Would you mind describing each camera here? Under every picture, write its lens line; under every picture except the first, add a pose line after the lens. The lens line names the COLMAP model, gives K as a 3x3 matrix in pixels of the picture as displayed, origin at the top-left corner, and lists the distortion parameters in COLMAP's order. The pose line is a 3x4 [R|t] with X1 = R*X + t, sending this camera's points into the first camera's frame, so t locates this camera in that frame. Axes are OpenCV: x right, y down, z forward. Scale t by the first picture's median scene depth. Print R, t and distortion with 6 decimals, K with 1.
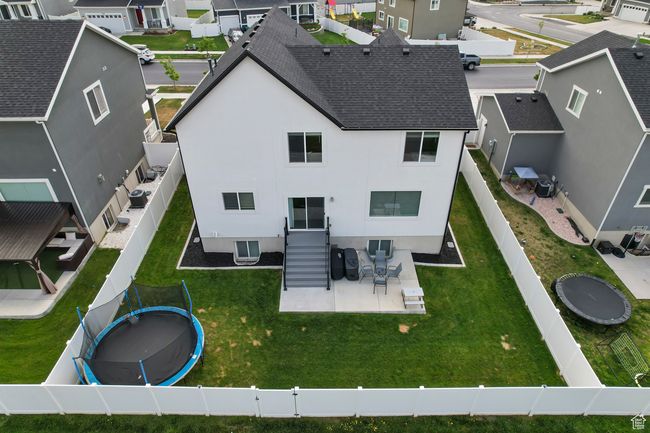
lens RADIAL K [[414.2, 0, 326.2], [0, 414.2, 218.1], [0, 0, 1]] dist [-0.083457, 0.075696]
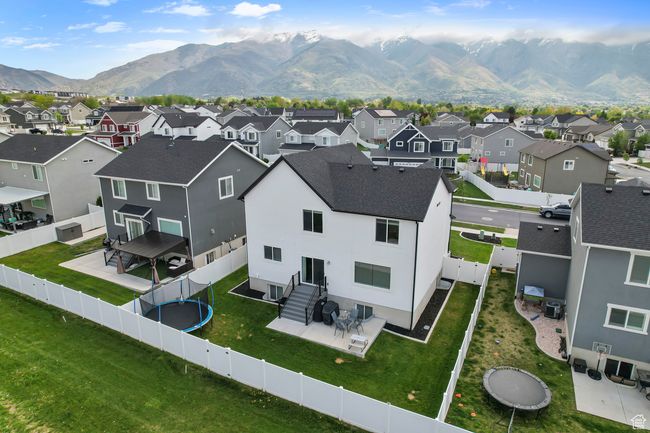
lens RADIAL K [[414.2, 0, 326.2], [0, 414.2, 218.1], [0, 0, 1]] dist [-0.083457, 0.075696]
pose [[0.887060, 0.121125, -0.445481, 0.577362], [-0.269175, 0.919665, -0.285938, 0.205147], [0.375060, 0.373556, 0.848402, -0.223245]]
